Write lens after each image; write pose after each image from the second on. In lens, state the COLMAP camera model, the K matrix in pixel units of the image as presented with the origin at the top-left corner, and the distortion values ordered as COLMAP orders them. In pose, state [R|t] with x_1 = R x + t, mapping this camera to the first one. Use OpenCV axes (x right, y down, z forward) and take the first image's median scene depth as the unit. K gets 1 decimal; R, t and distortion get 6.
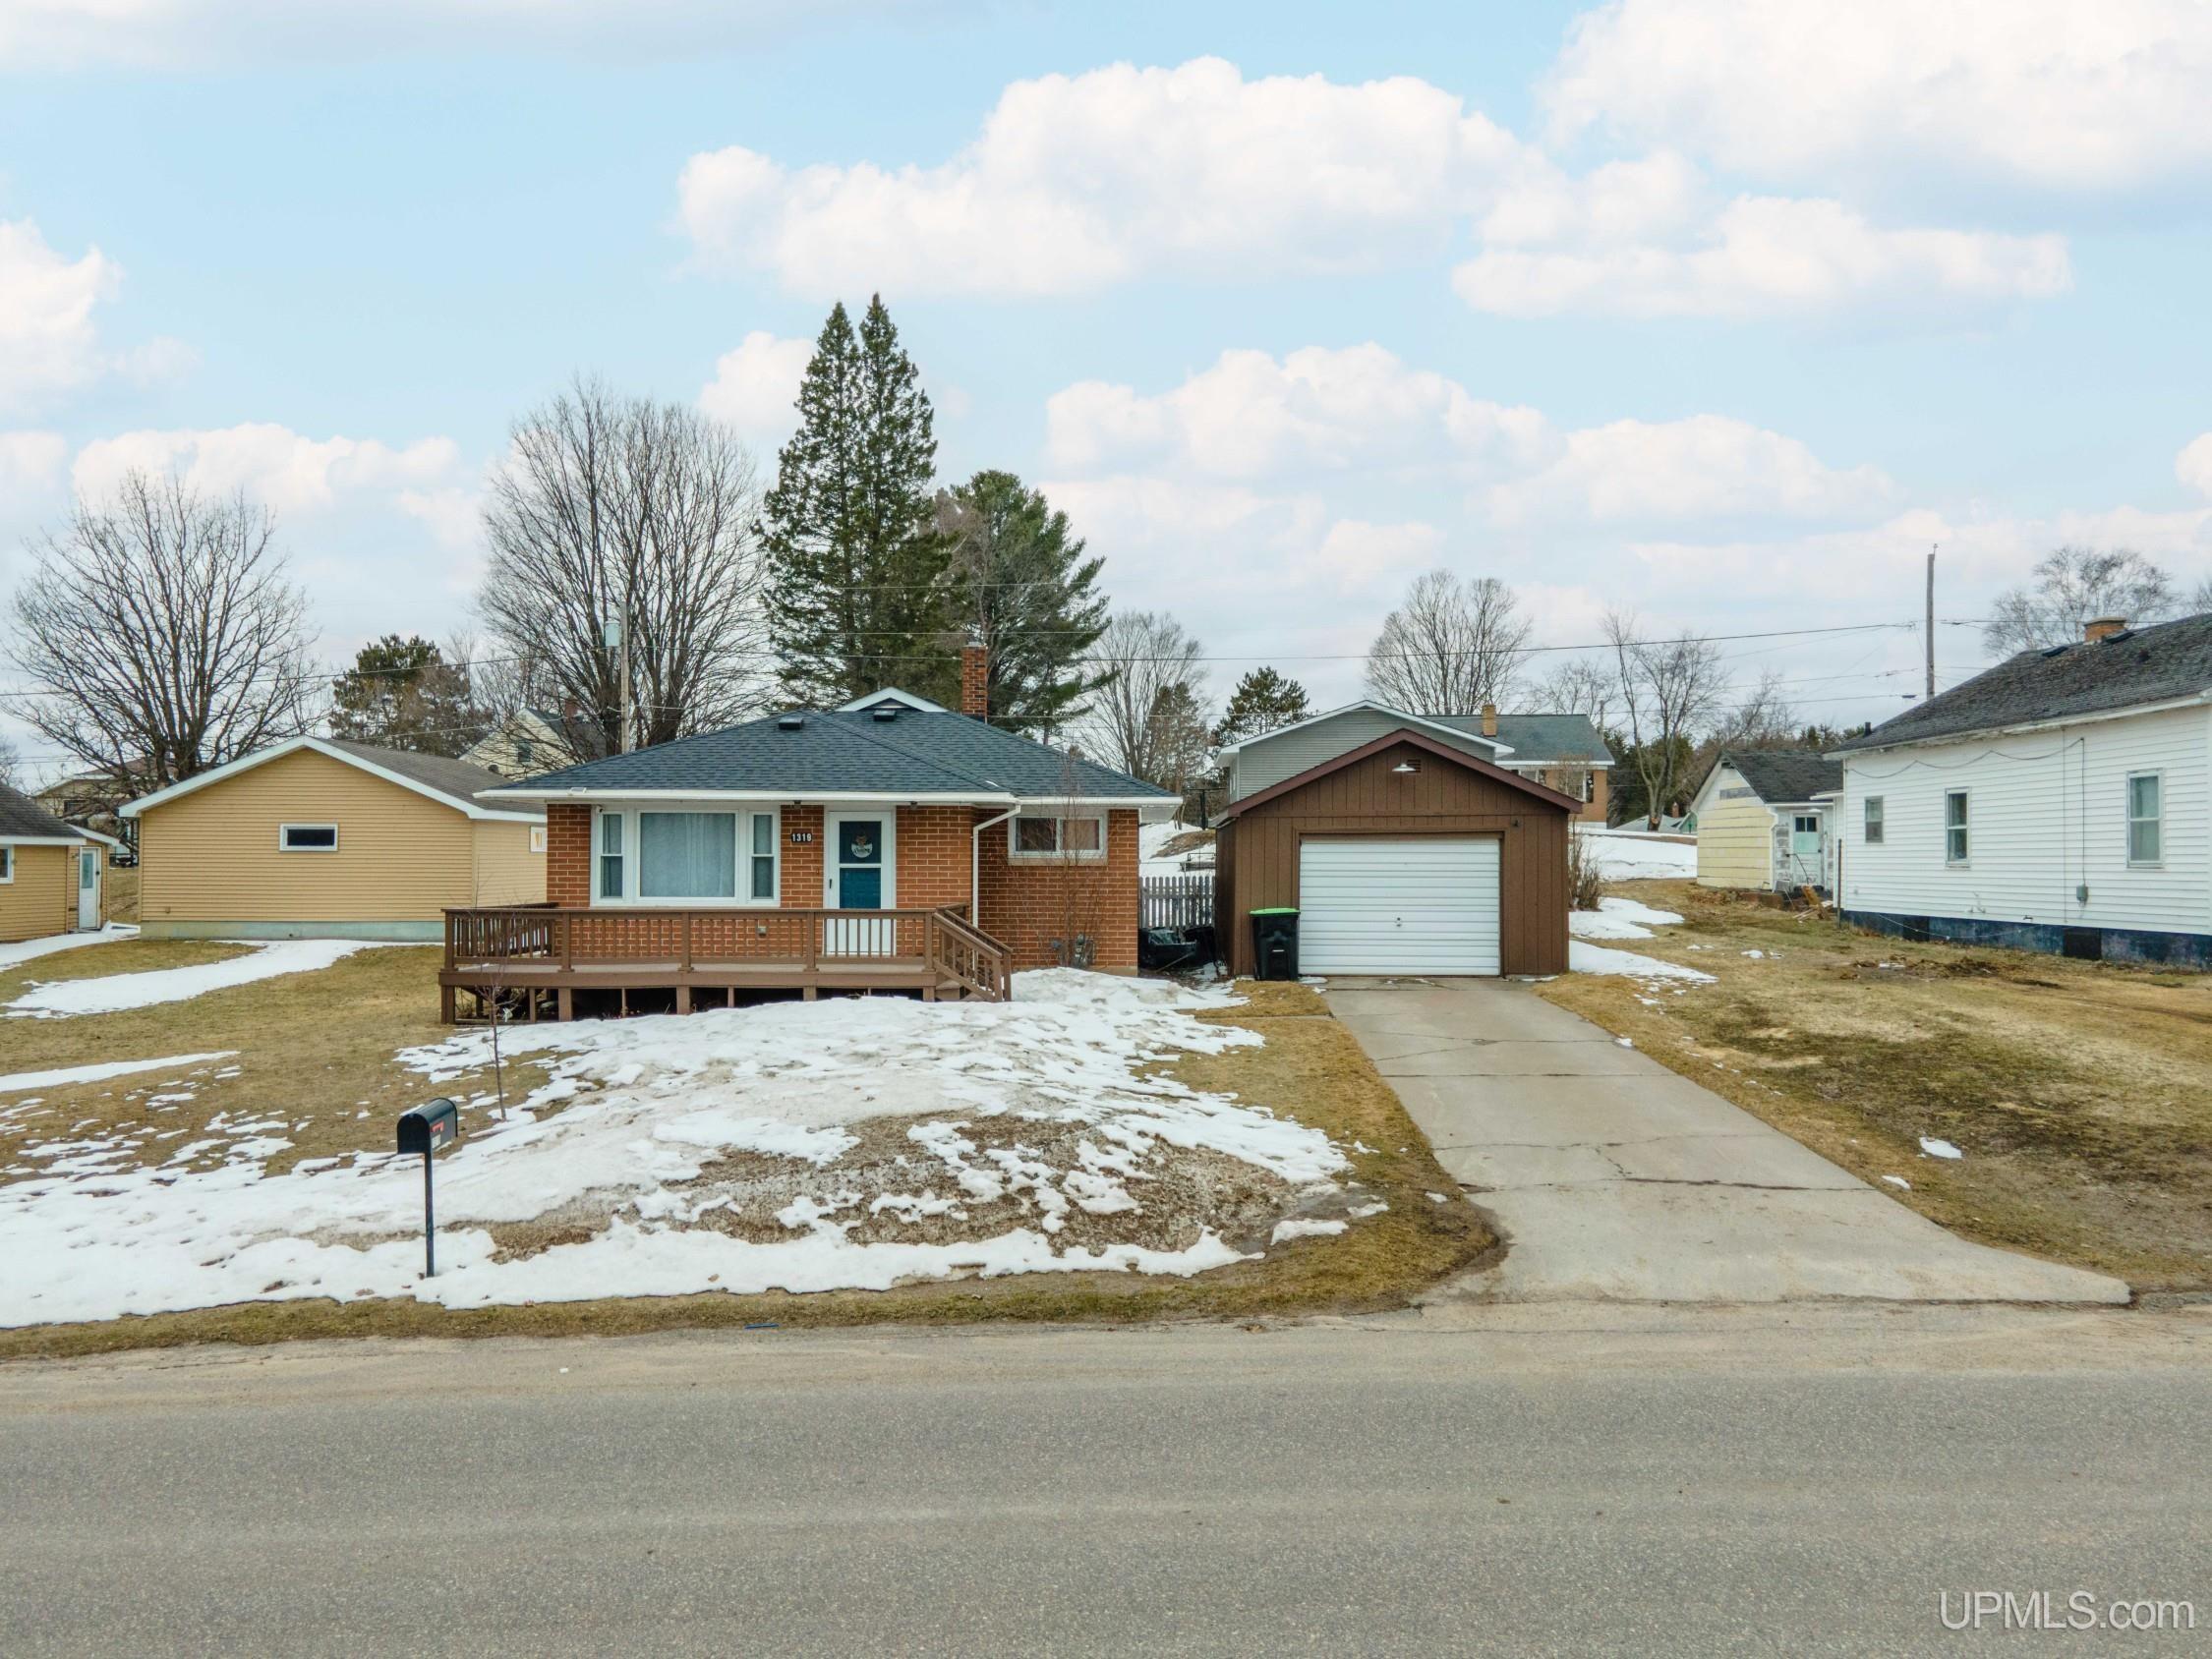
lens RADIAL K [[1611.7, 0, 1106.0], [0, 1611.7, 829.5], [0, 0, 1]] dist [0.044320, -0.001828]
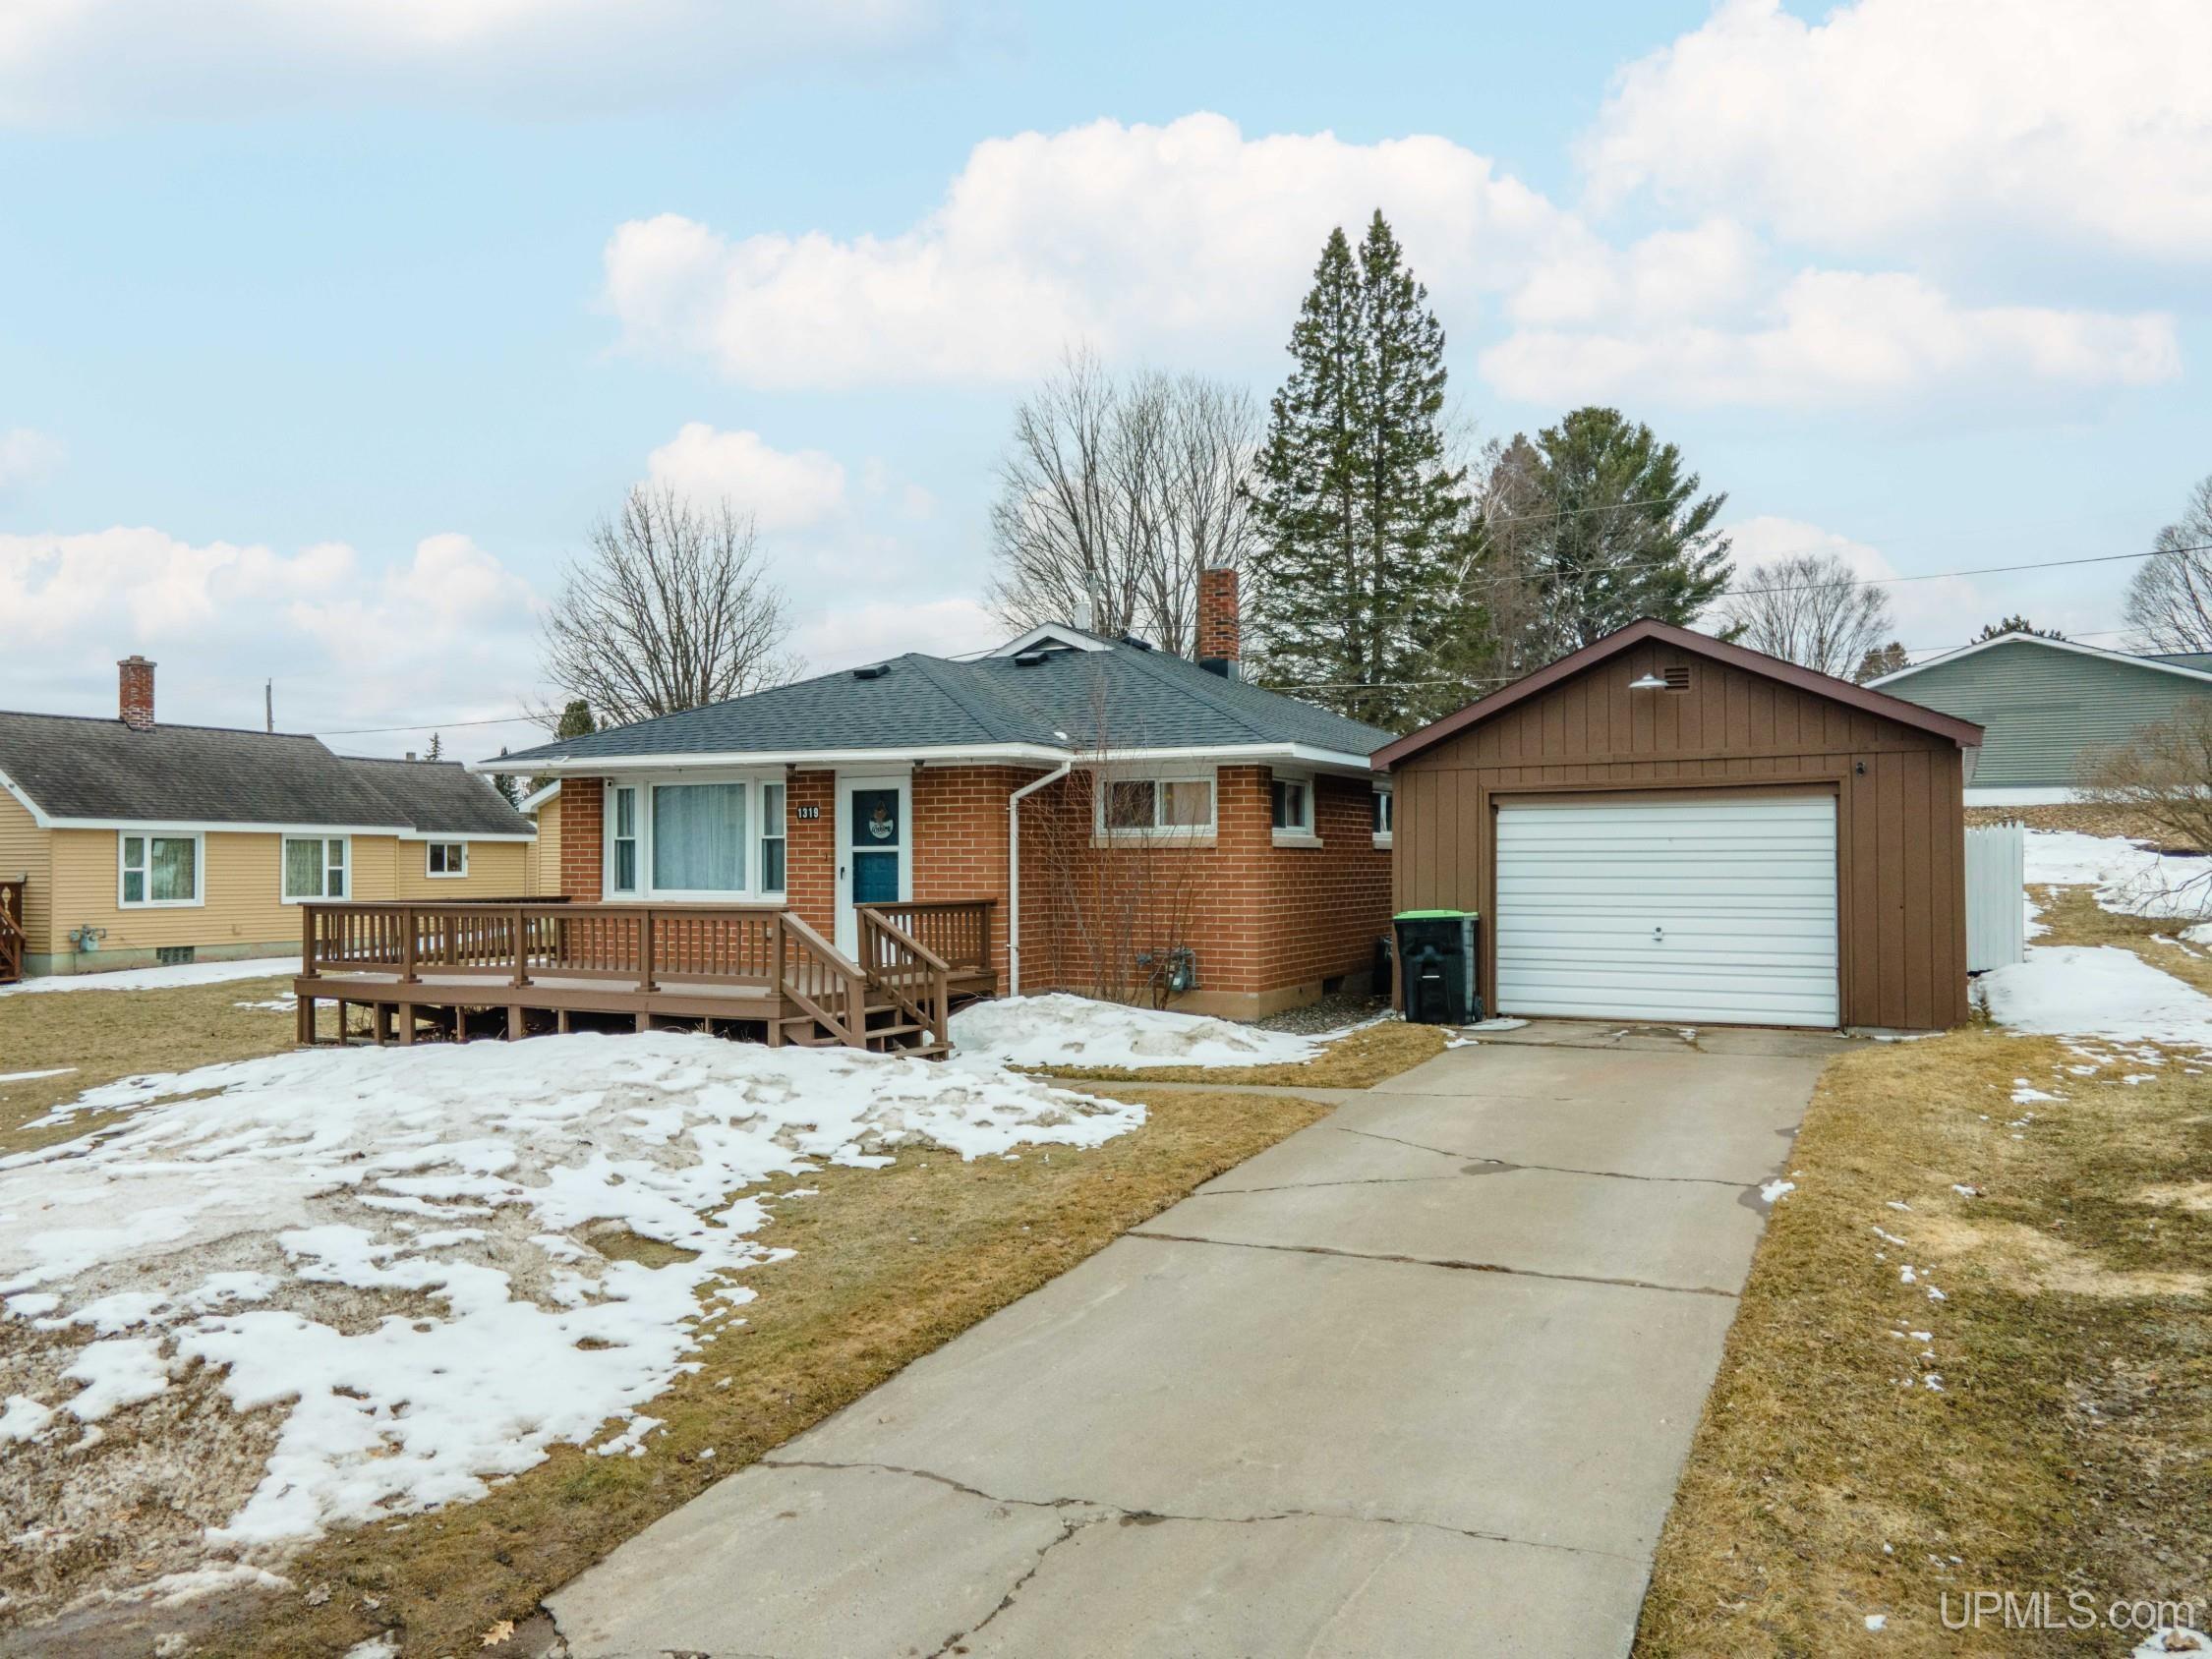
lens RADIAL K [[1611.7, 0, 1106.0], [0, 1611.7, 829.5], [0, 0, 1]] dist [0.044320, -0.001828]
pose [[0.901600, -0.013986, -0.432344, 0.261197], [0.014125, 0.999896, -0.002889, 0.016475], [0.432340, -0.003502, 0.901704, 0.356962]]
